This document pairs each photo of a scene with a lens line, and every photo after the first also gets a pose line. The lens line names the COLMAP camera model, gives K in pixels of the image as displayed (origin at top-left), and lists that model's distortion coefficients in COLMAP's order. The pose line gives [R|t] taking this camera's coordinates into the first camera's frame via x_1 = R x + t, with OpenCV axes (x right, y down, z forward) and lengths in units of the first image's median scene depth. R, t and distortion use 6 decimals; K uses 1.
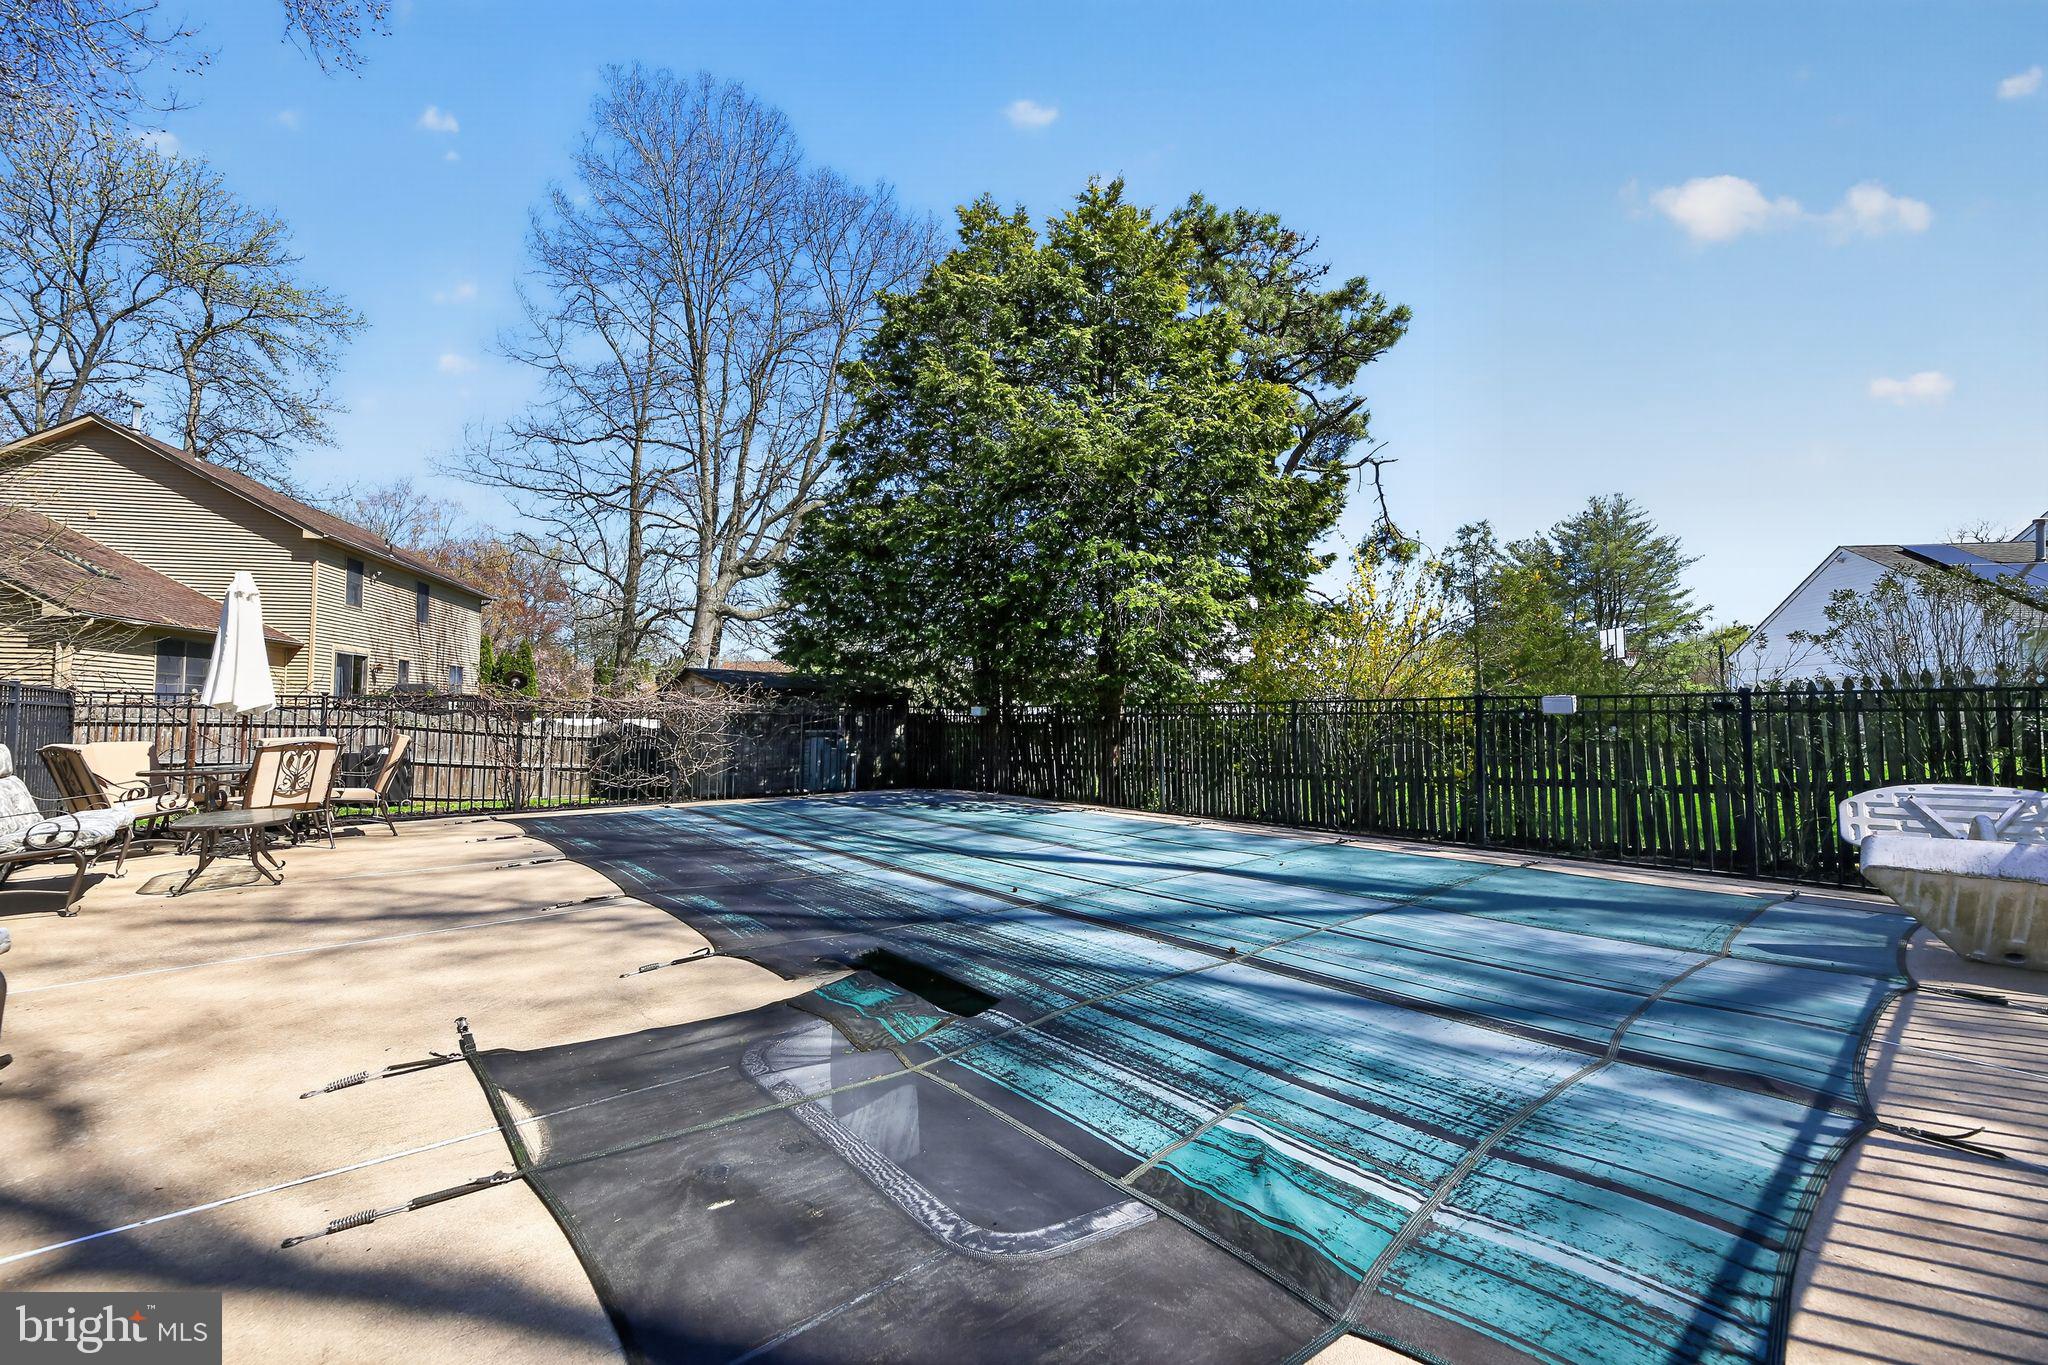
lens RADIAL K [[830.7, 0, 1017.0], [0, 830.7, 673.3], [0, 0, 1]] dist [-0.000996, -0.000267]
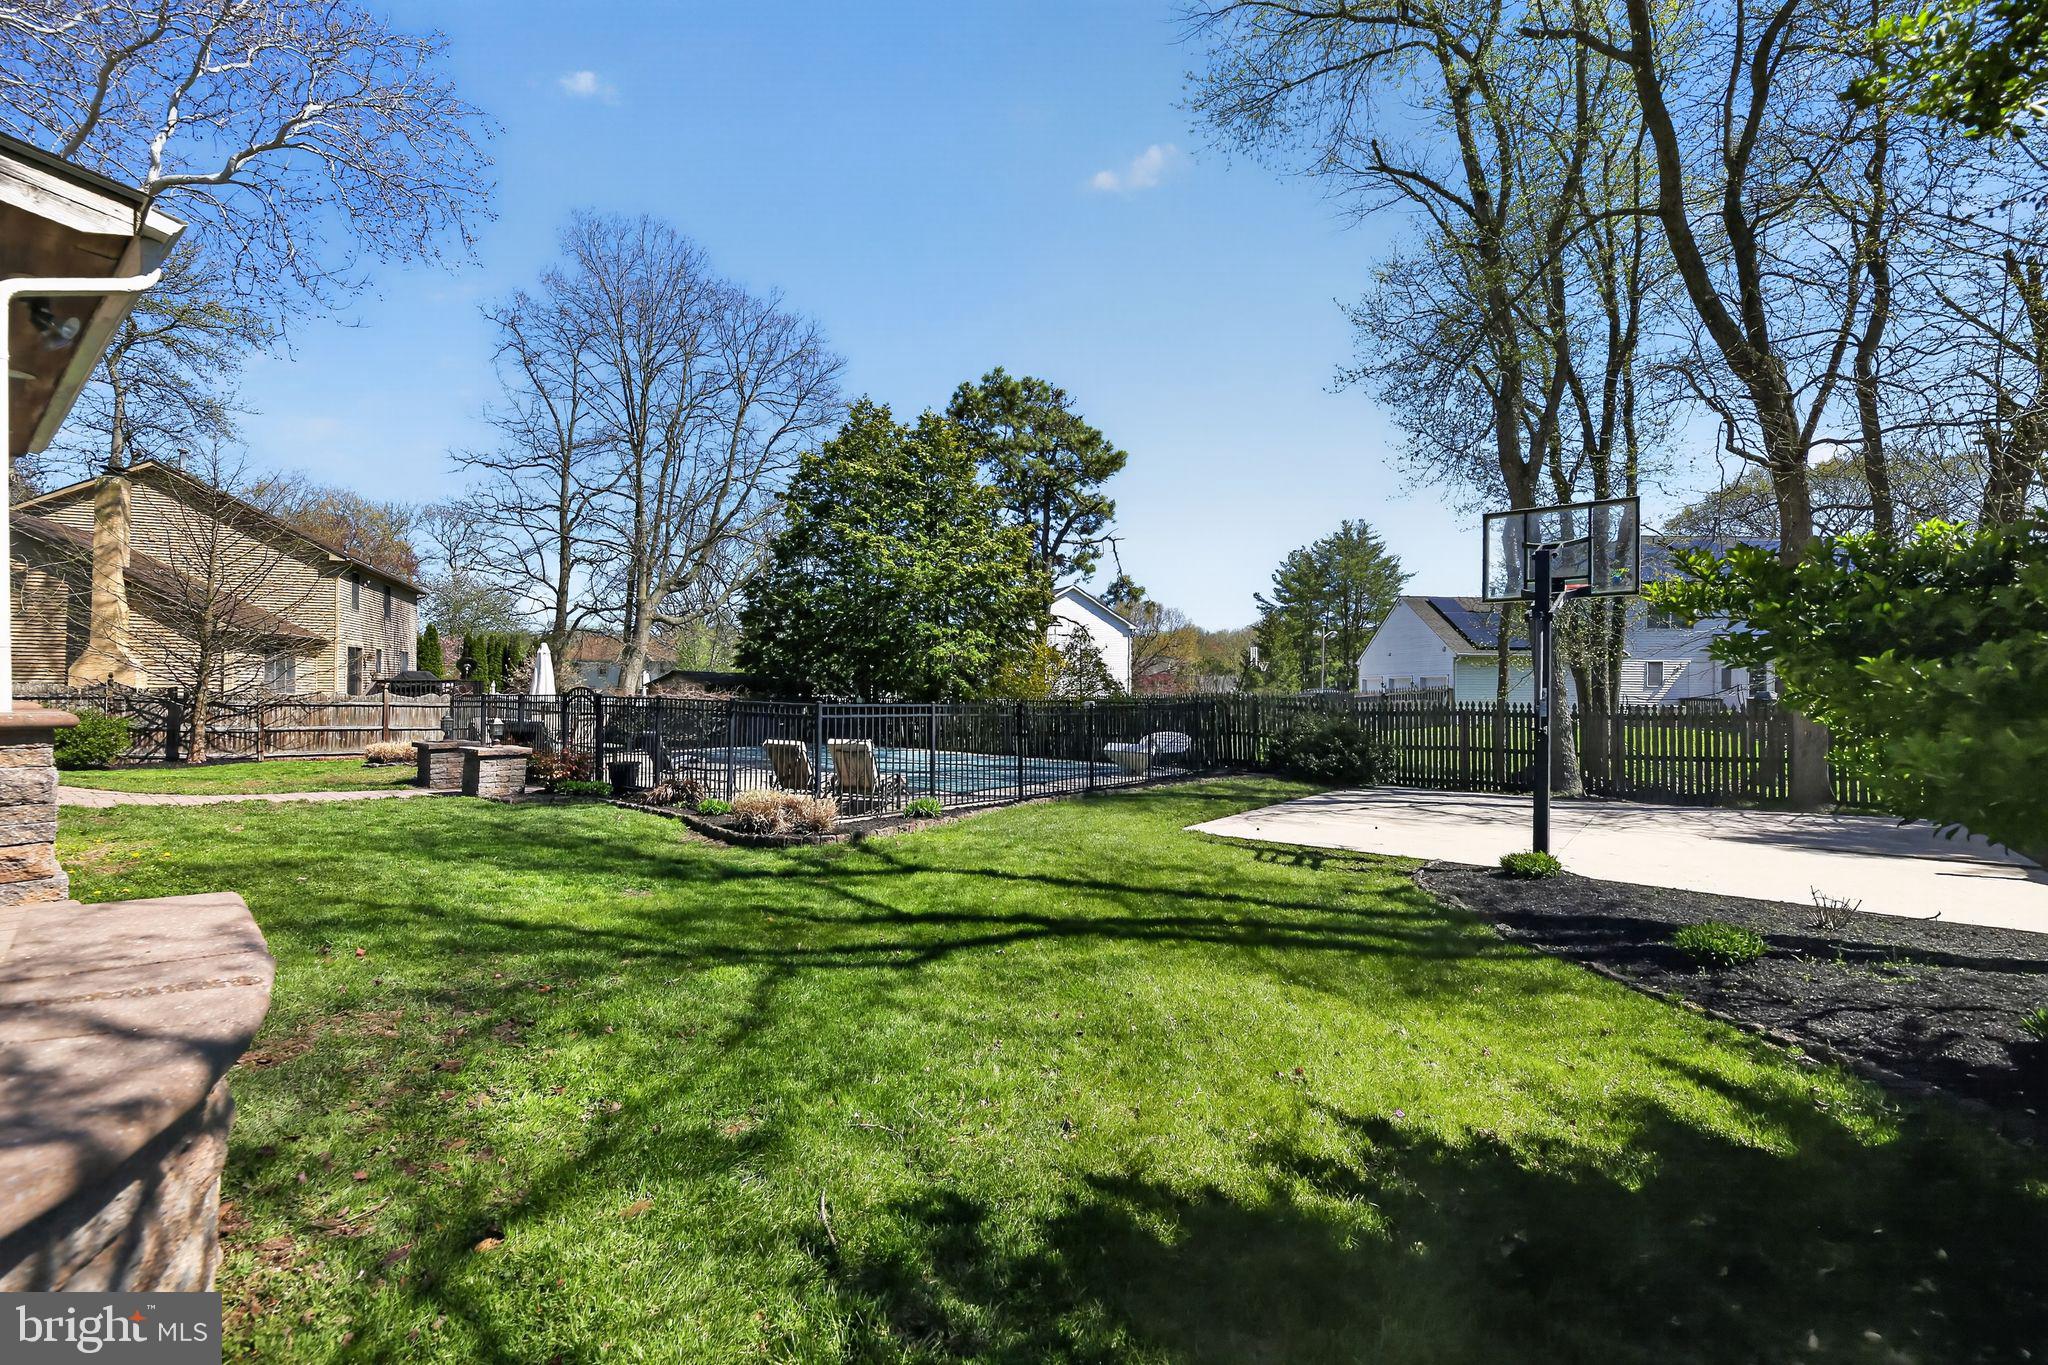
lens RADIAL K [[841.8, 0, 1019.4], [0, 841.8, 692.5], [0, 0, 1]] dist [-0.000540, -0.000227]
pose [[0.984520, 0.007801, 0.175096, -0.015484], [-0.017710, 0.998324, 0.055103, -0.046620], [-0.174373, -0.057351, 0.983008, -0.512202]]
